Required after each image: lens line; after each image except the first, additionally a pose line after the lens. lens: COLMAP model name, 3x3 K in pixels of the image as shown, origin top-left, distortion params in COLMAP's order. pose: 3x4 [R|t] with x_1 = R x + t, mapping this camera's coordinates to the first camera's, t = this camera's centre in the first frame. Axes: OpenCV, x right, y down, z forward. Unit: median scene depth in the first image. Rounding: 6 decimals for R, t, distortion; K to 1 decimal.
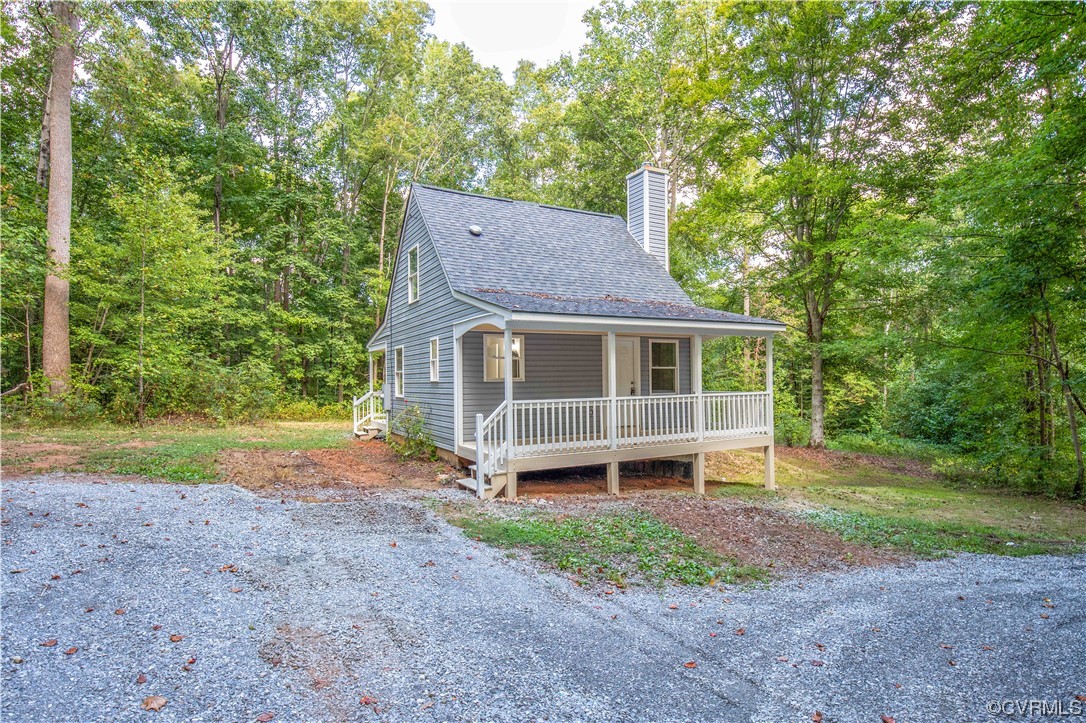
lens RADIAL K [[566.3, 0, 545.8], [0, 566.3, 363.4], [0, 0, 1]] dist [-0.018362, -0.000453]
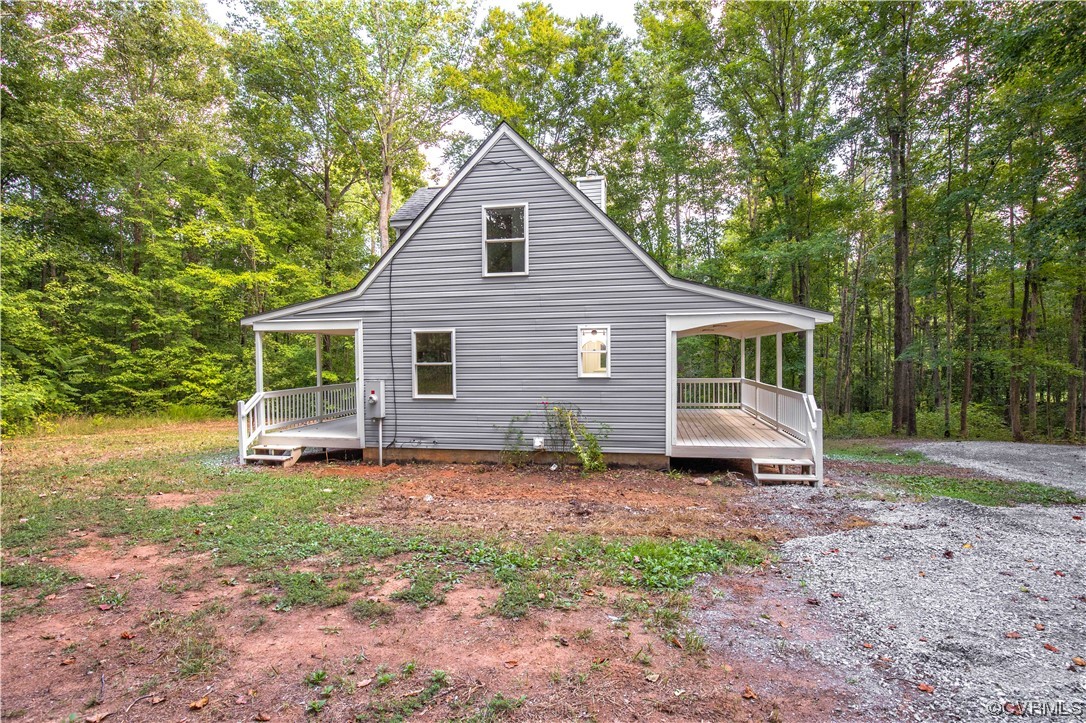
lens RADIAL K [[501.6, 0, 551.5], [0, 501.6, 364.5], [0, 0, 1]] dist [-0.029403, 0.004109]
pose [[0.622622, -0.007419, 0.782488, -0.346895], [-0.020511, 0.999457, 0.025796, -0.002235], [-0.782254, -0.032110, 0.622131, 0.243860]]
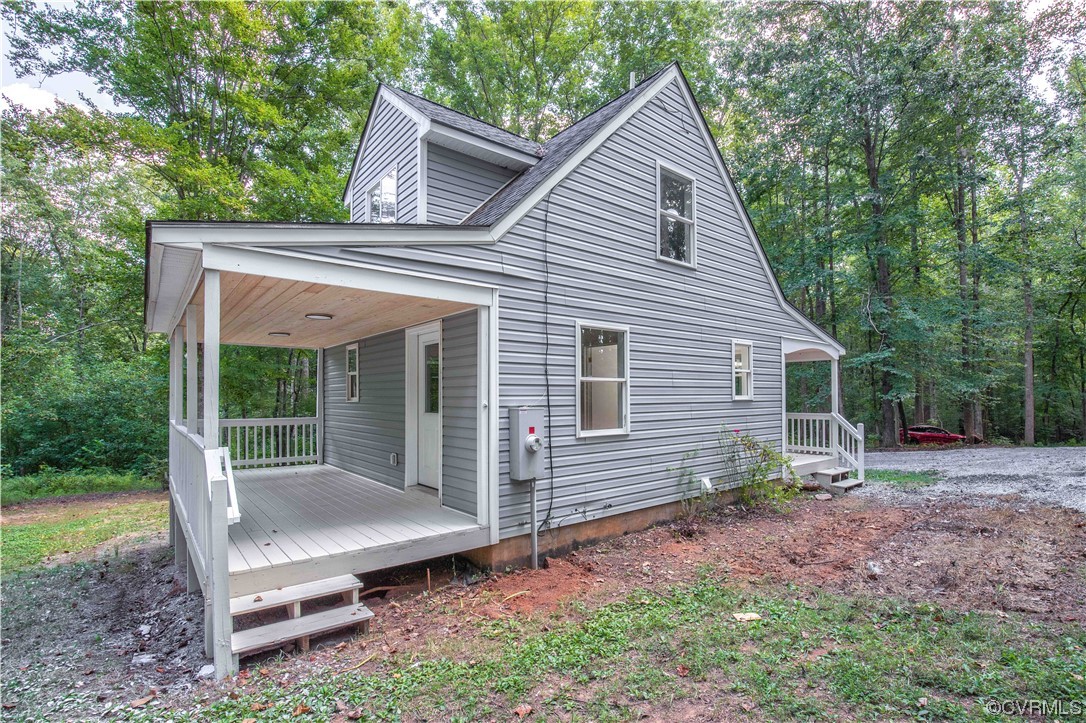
lens RADIAL K [[501.6, 0, 557.2], [0, 501.6, 387.9], [0, 0, 1]] dist [-0.029403, 0.004109]
pose [[-0.187743, 0.033503, 0.981647, -0.334582], [-0.020271, 0.999073, -0.037974, 0.019418], [-0.982009, -0.027028, -0.186890, 0.573002]]
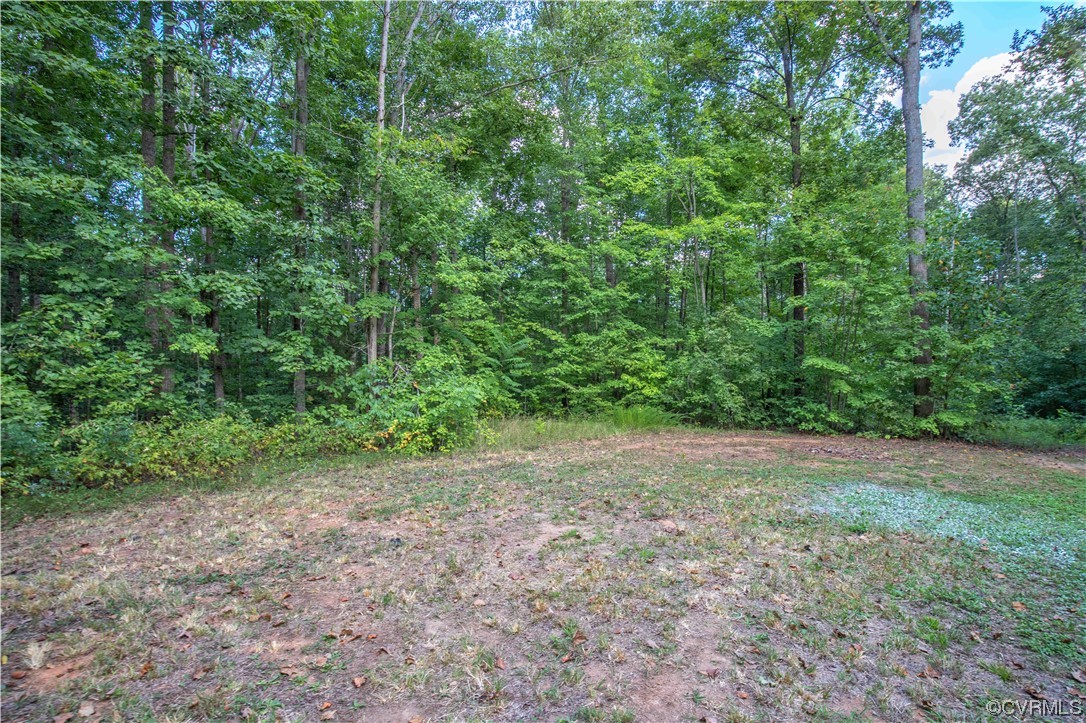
lens RADIAL K [[501.6, 0, 547.2], [0, 501.6, 361.5], [0, 0, 1]] dist [-0.029403, 0.004109]
pose [[0.980867, -0.021582, 0.193481, -0.295451], [0.016697, 0.999500, 0.026842, 0.027205], [-0.193964, -0.023098, 0.980737, 0.674121]]
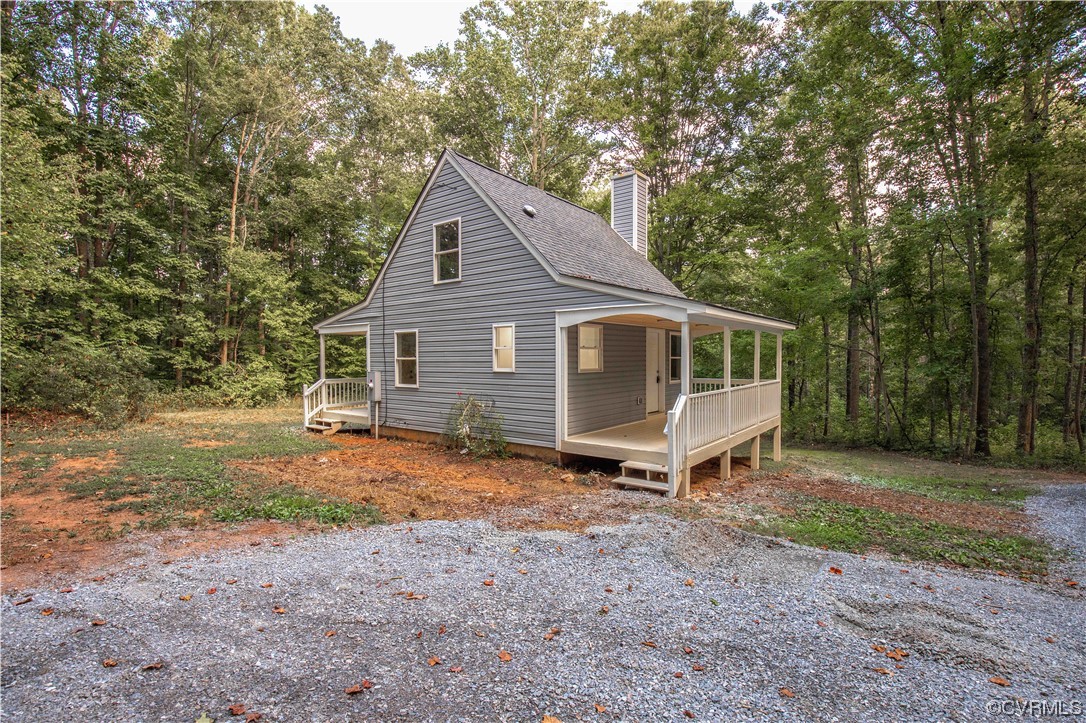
lens RADIAL K [[501.6, 0, 545.1], [0, 501.6, 364.8], [0, 0, 1]] dist [-0.029403, 0.004109]
pose [[0.914198, 0.002155, 0.405262, -0.194920], [-0.018056, 0.999209, 0.035418, -0.003906], [-0.404865, -0.039697, 0.913514, 0.096663]]
